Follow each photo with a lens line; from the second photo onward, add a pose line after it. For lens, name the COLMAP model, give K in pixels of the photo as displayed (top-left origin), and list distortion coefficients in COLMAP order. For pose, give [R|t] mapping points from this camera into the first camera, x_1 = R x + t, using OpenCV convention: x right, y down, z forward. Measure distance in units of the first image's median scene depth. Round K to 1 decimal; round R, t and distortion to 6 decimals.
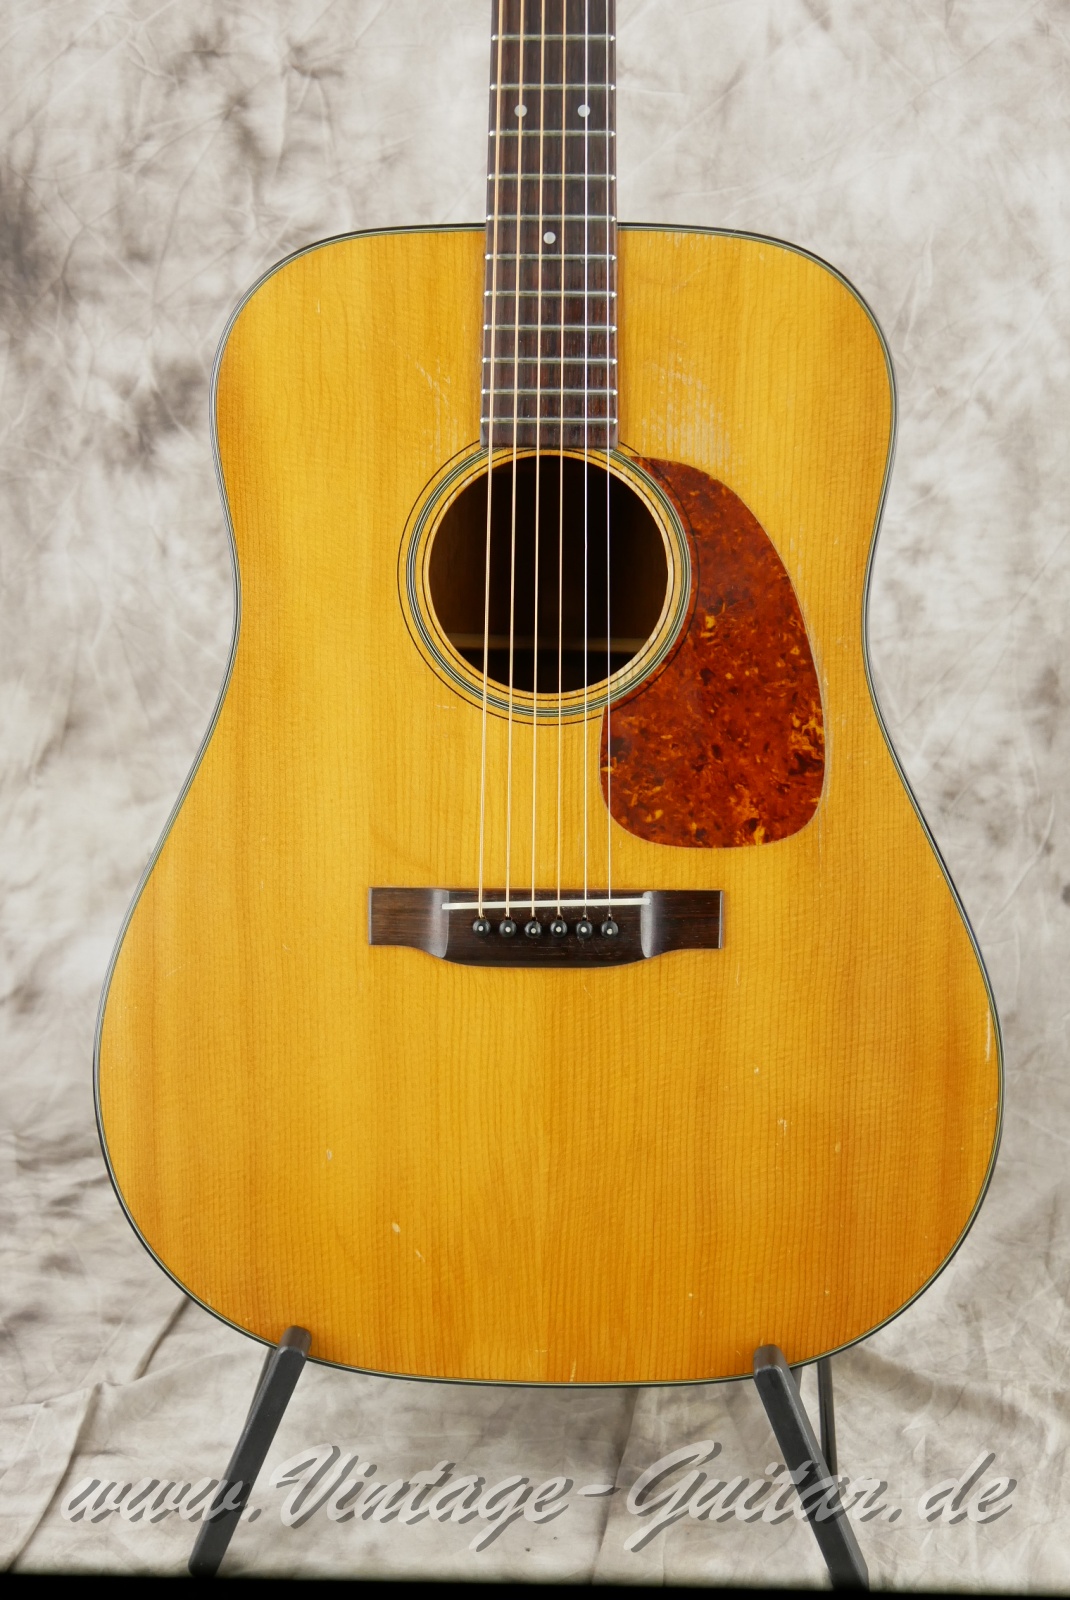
lens RADIAL K [[2476.5, 0, 549.3], [0, 2476.5, 819.5], [0, 0, 1]] dist [-0.036343, 0.000000]
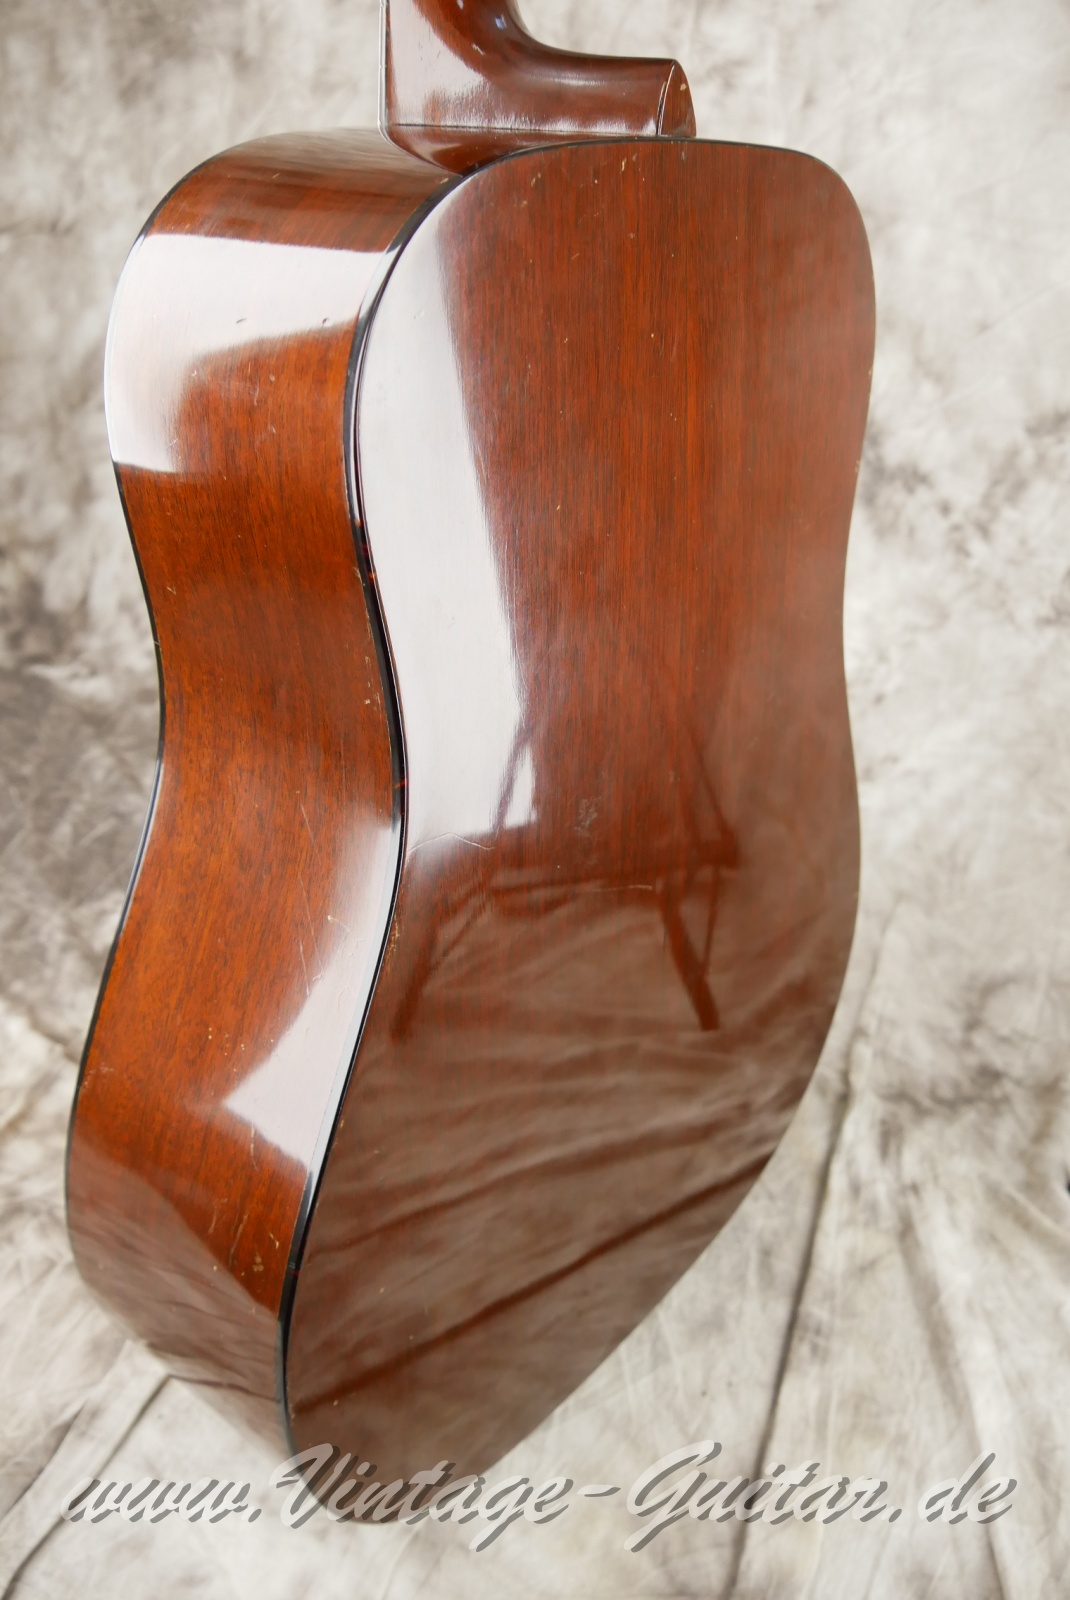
lens RADIAL K [[1291.1, 0, 533.1], [0, 1291.1, 795.9], [0, 0, 1]] dist [-0.076265, 0.033284]
pose [[0.971299, 0.220629, -0.088888, -0.063449], [-0.194557, 0.951896, 0.236733, -0.043291], [0.136842, -0.212644, 0.967500, 0.375445]]
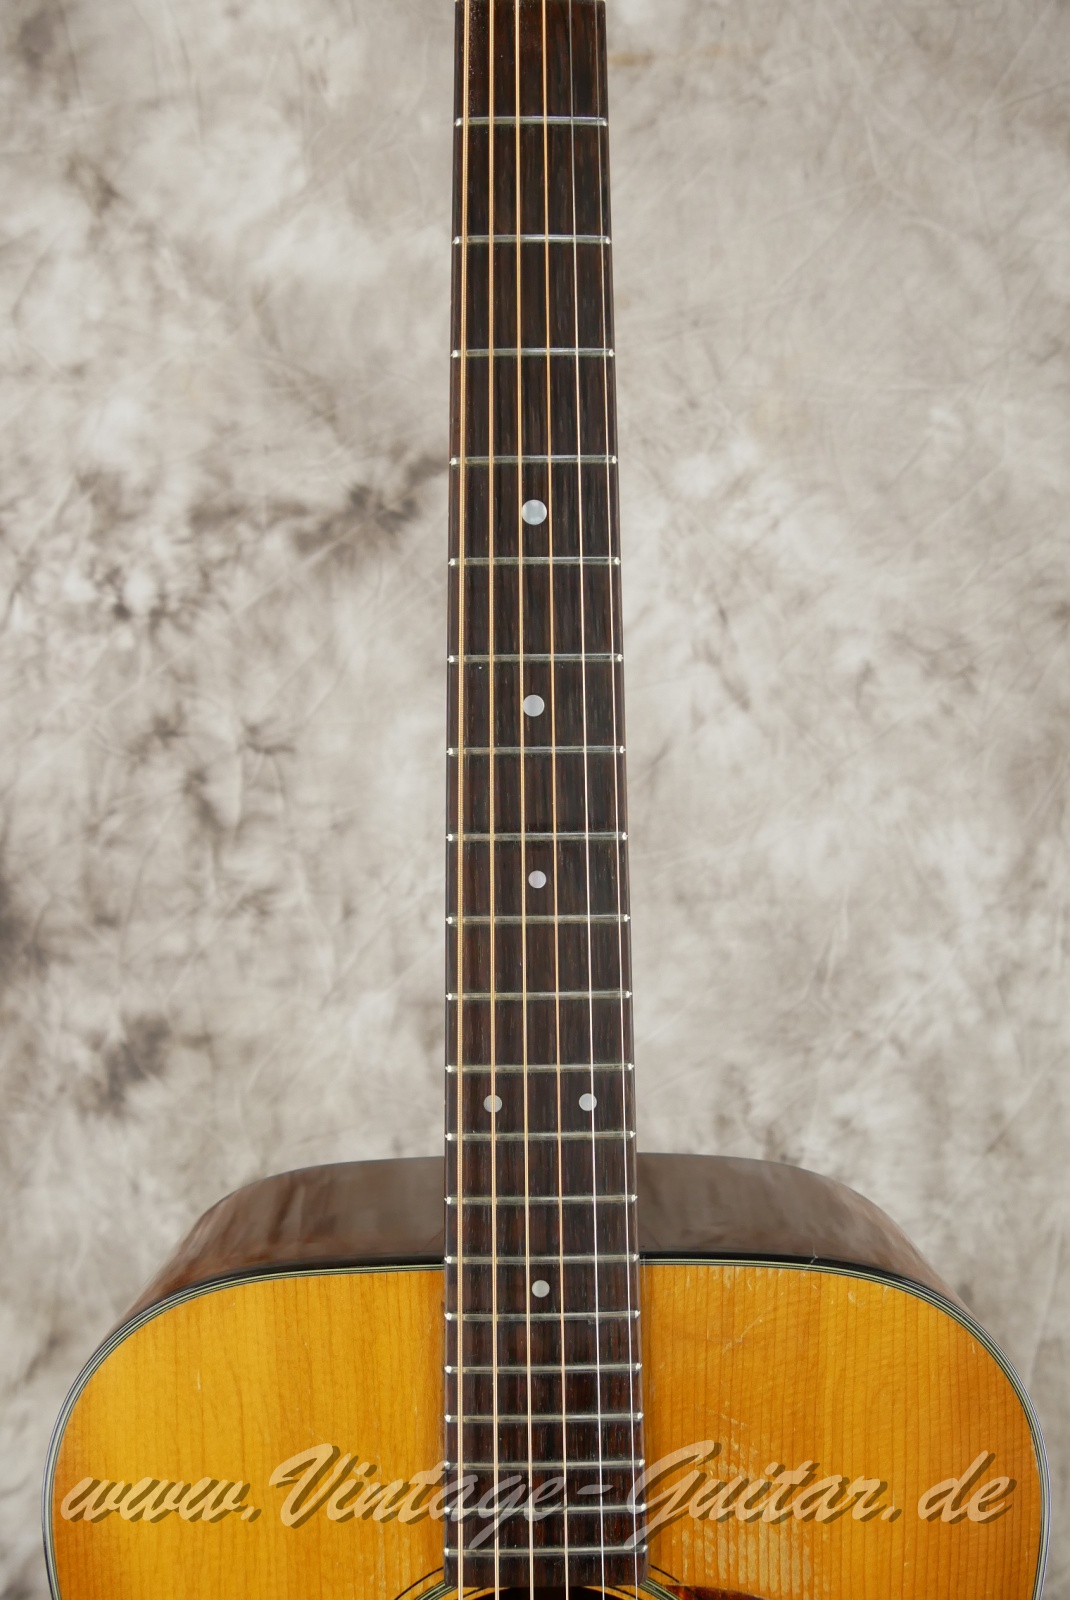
lens RADIAL K [[1291.1, 0, 532.8], [0, 1291.1, 792.9], [0, 0, 1]] dist [-0.076265, 0.033284]
pose [[0.998118, -0.021513, 0.057428, -0.013006], [0.026669, 0.995532, -0.090577, -0.230098], [-0.055223, 0.091938, 0.994232, 0.439757]]
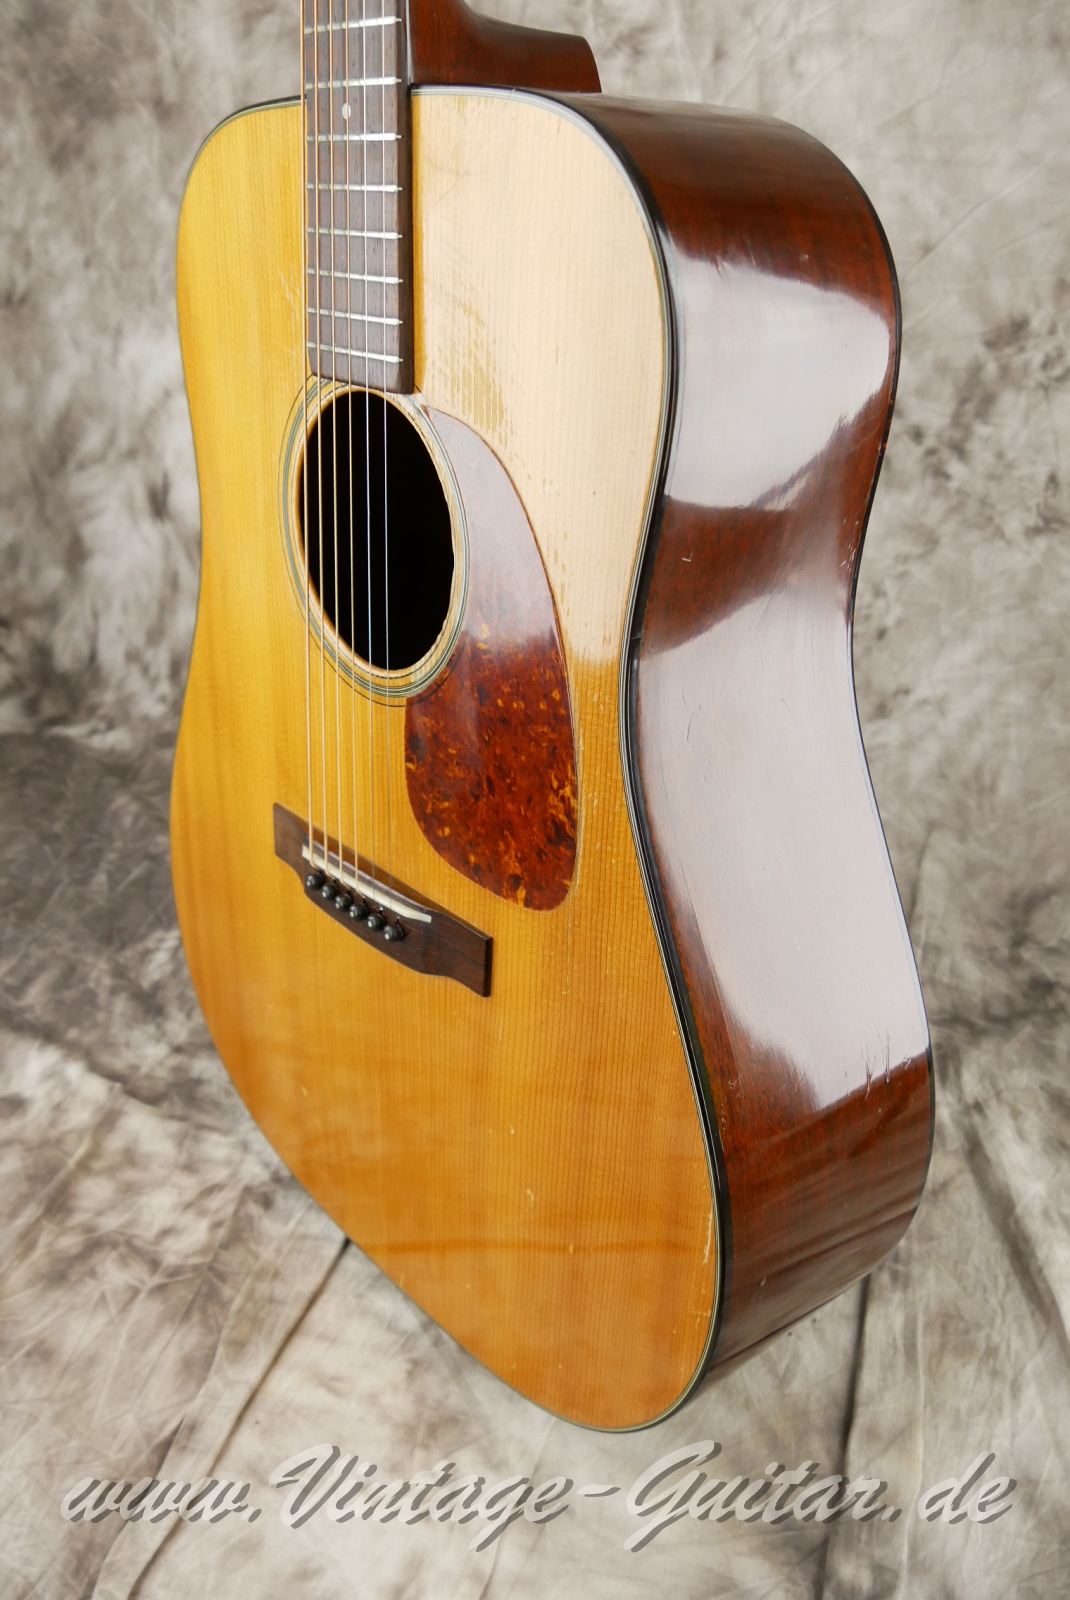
lens RADIAL K [[1291.1, 0, 537.4], [0, 1291.1, 796.4], [0, 0, 1]] dist [-0.076265, 0.033284]
pose [[0.989322, 0.075956, -0.124385, -0.047232], [-0.044662, 0.970397, 0.237349, -0.036674], [0.138731, -0.229259, 0.963428, 0.370270]]
